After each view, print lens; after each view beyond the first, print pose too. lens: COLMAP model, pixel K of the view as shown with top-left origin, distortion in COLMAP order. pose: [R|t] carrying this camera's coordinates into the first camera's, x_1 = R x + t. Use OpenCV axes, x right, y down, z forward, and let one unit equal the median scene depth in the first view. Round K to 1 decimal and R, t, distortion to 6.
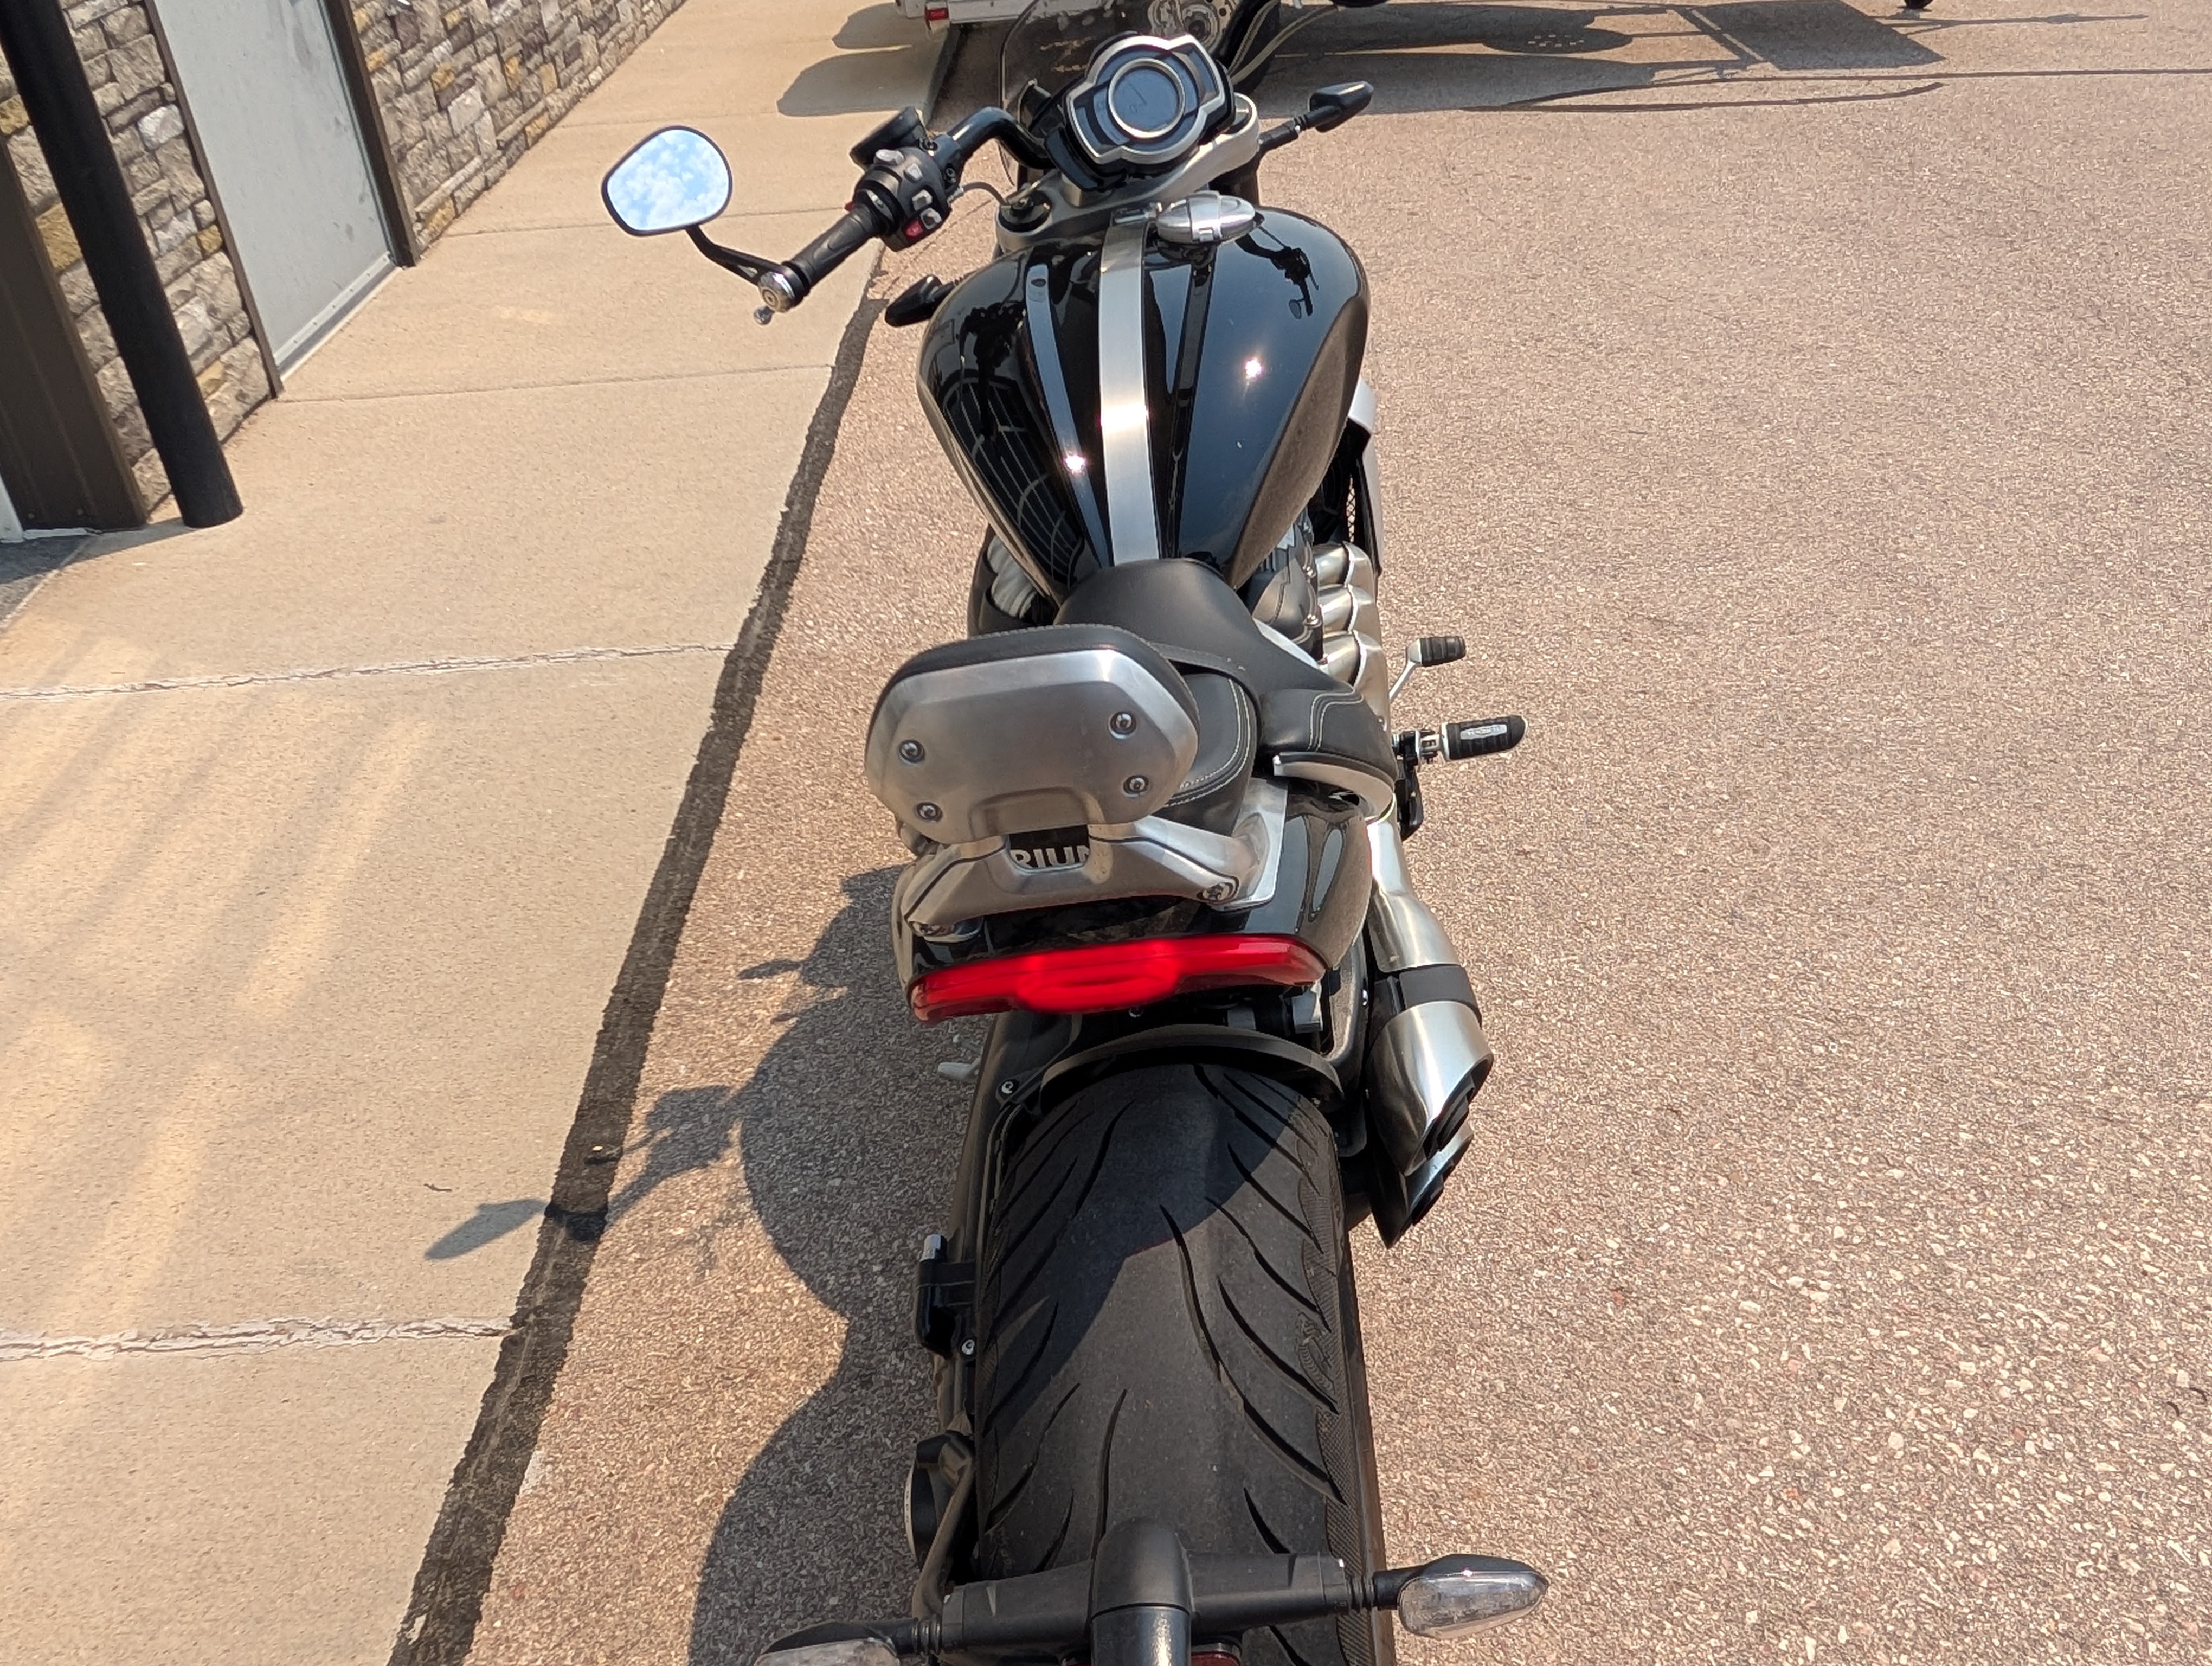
lens RADIAL K [[1825.6, 0, 1095.1], [0, 1825.6, 923.9], [0, 0, 1]] dist [0.003108, -0.004846]
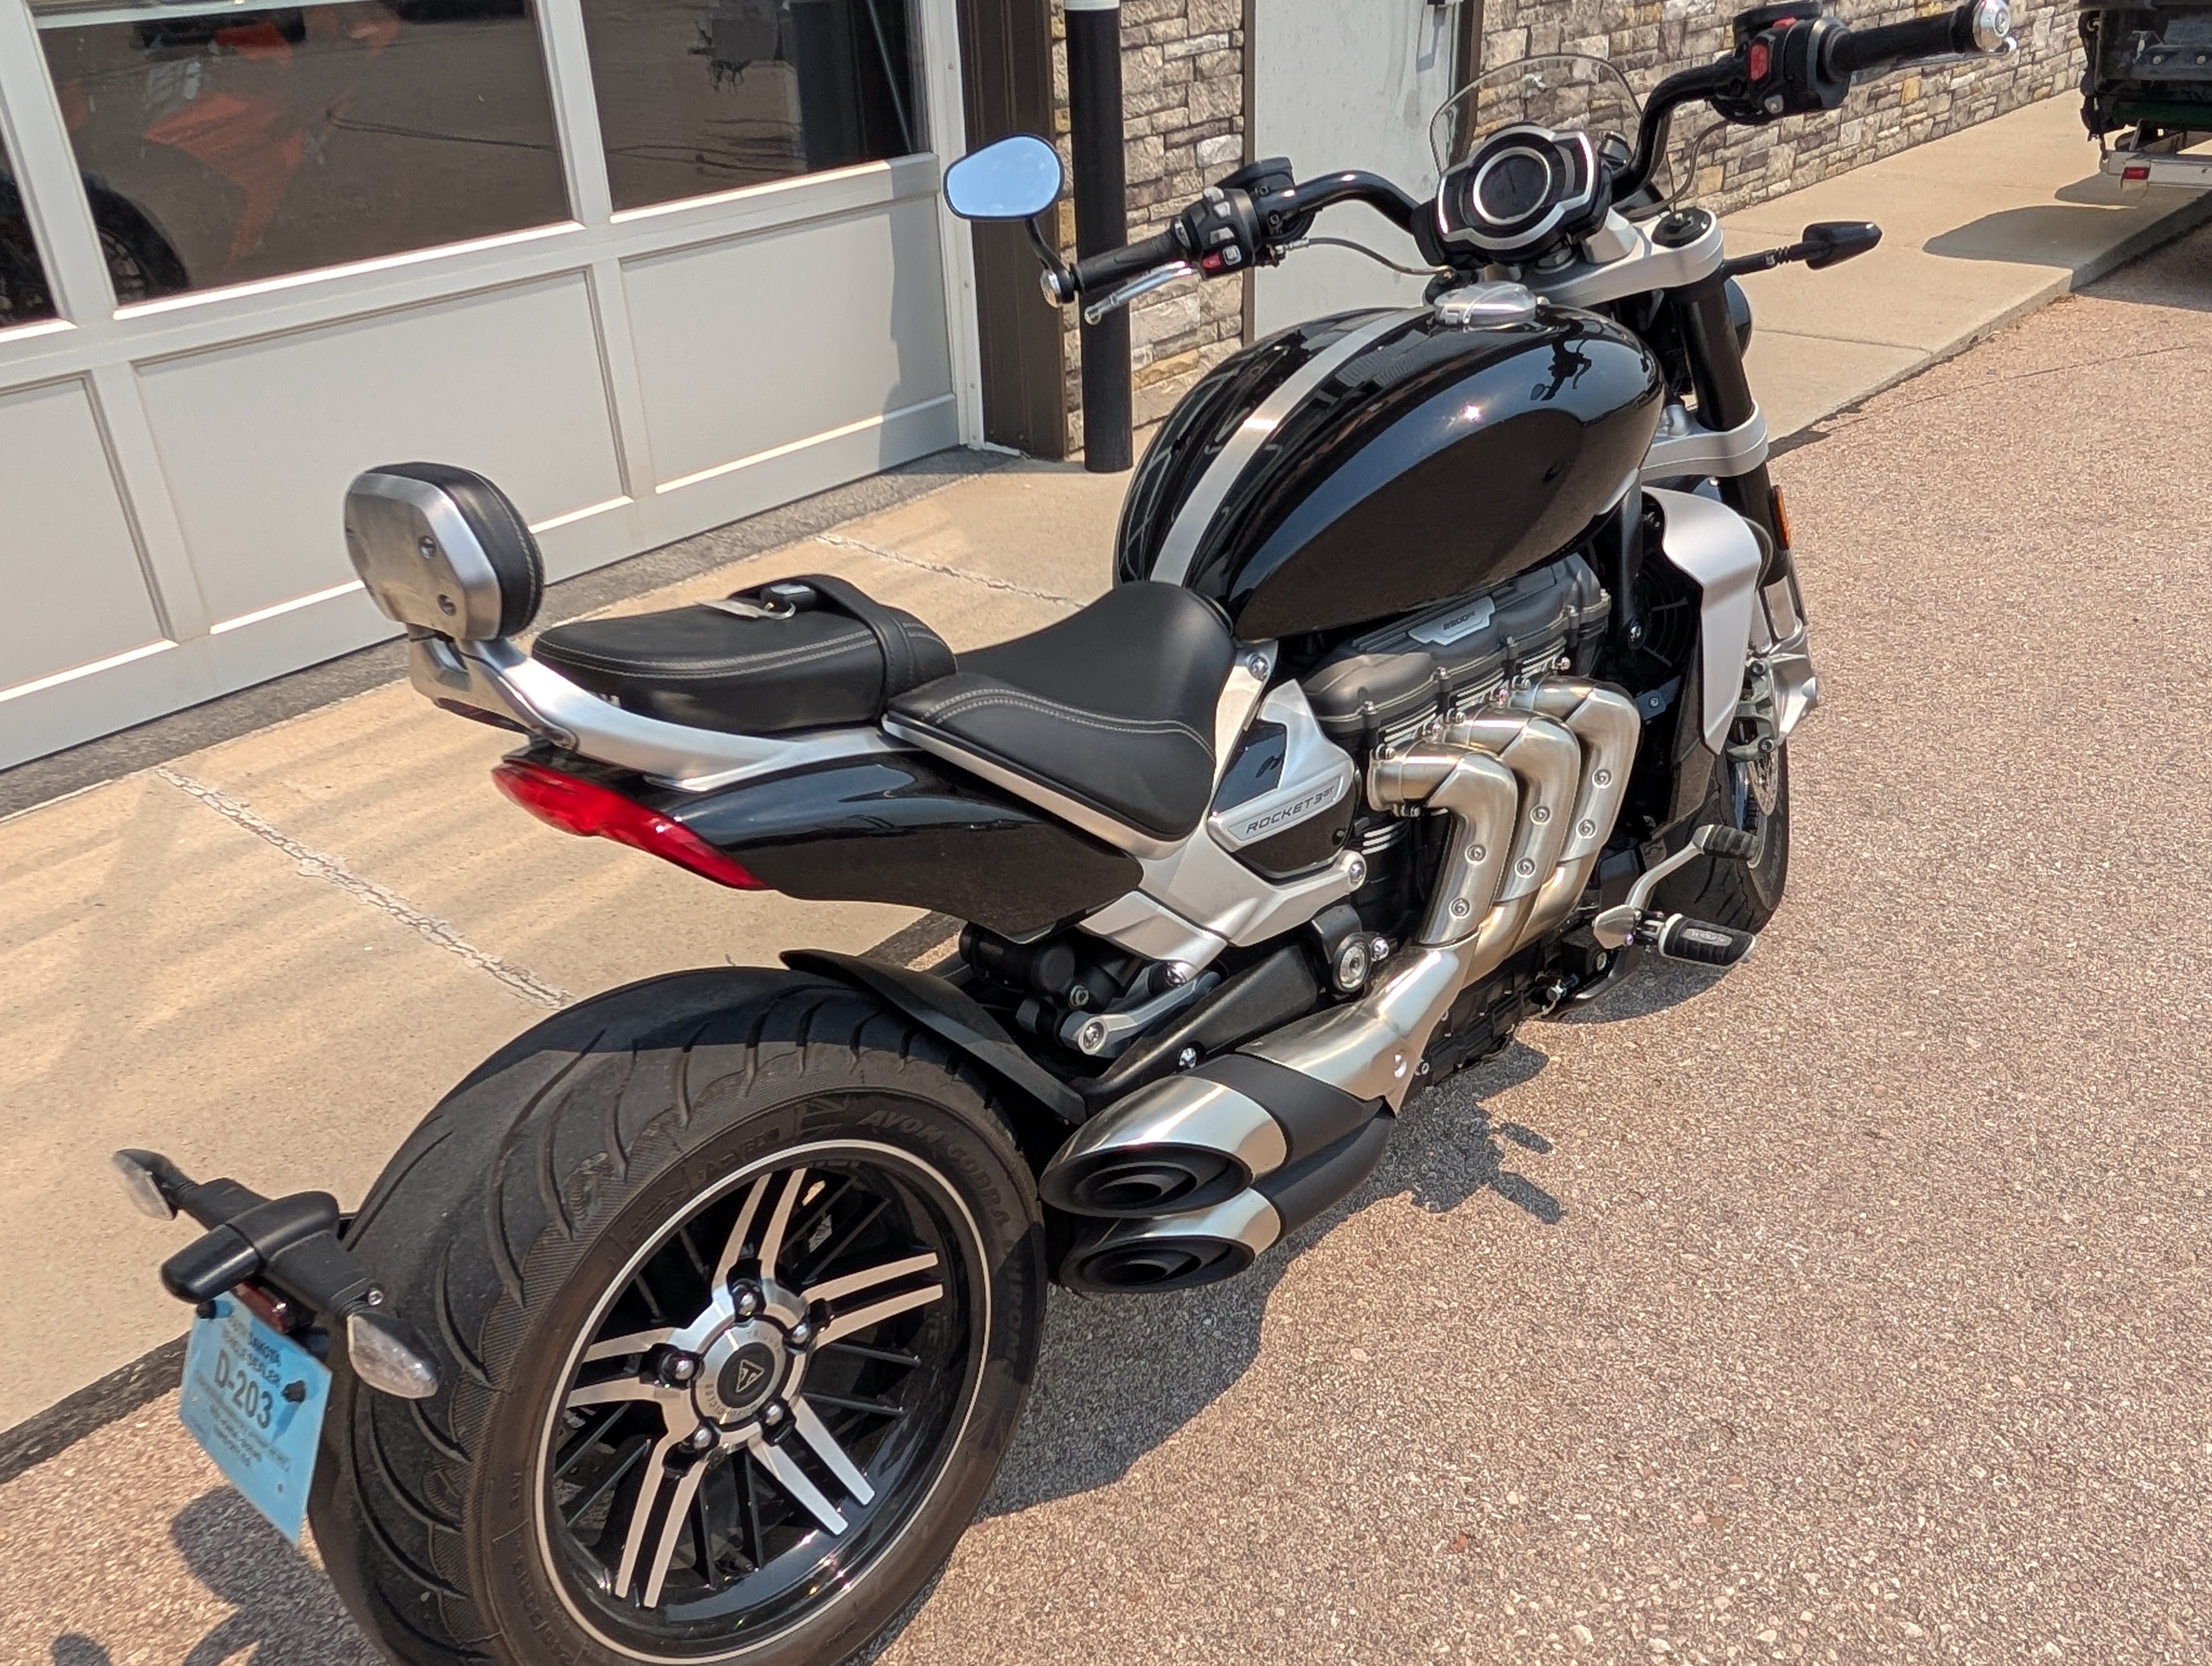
lens RADIAL K [[1837.6, 0, 1097.7], [0, 1837.6, 908.2], [0, 0, 1]] dist [0.002633, -0.005331]
pose [[0.755989, 0.358808, -0.547483, 0.367440], [-0.391618, 0.918108, 0.060943, -0.043710], [0.524515, 0.168332, 0.834595, 0.077491]]
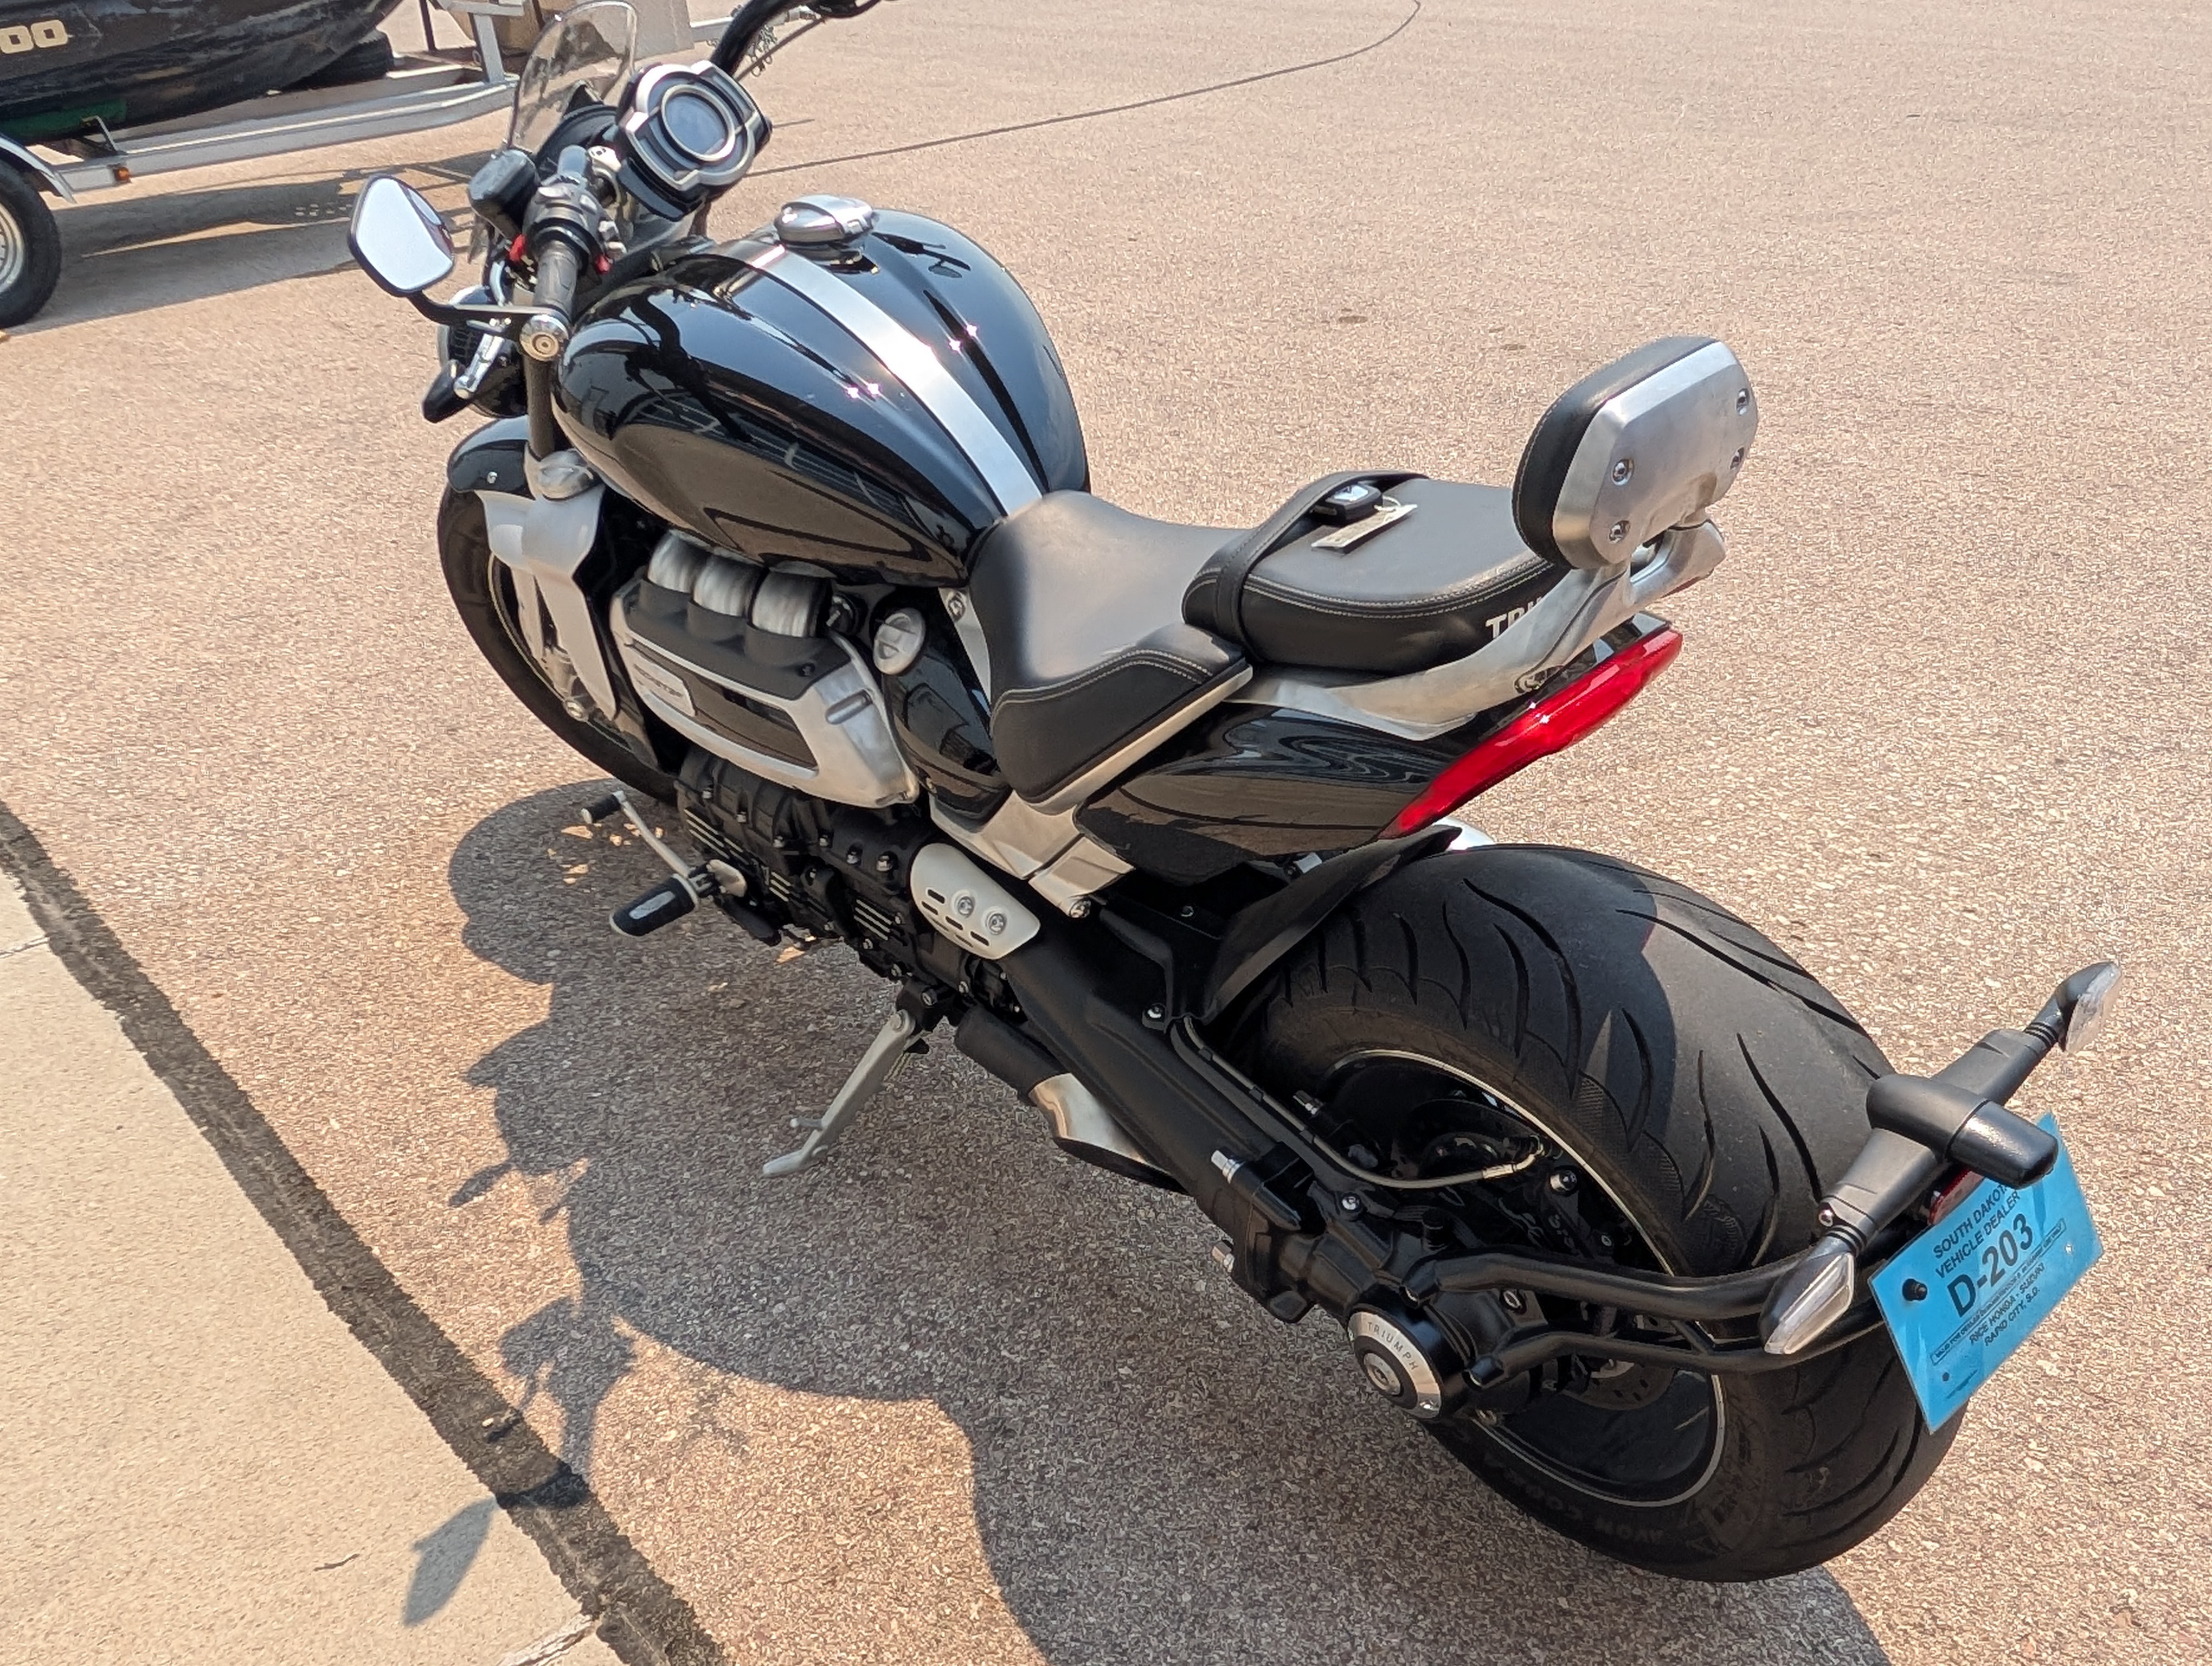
lens RADIAL K [[1837.6, 0, 1097.7], [0, 1837.6, 908.2], [0, 0, 1]] dist [0.002633, -0.005331]
pose [[0.748255, -0.350224, 0.563434, -0.351936], [0.403350, 0.914459, 0.032757, -0.003871], [-0.526709, 0.202751, 0.825512, 0.097493]]
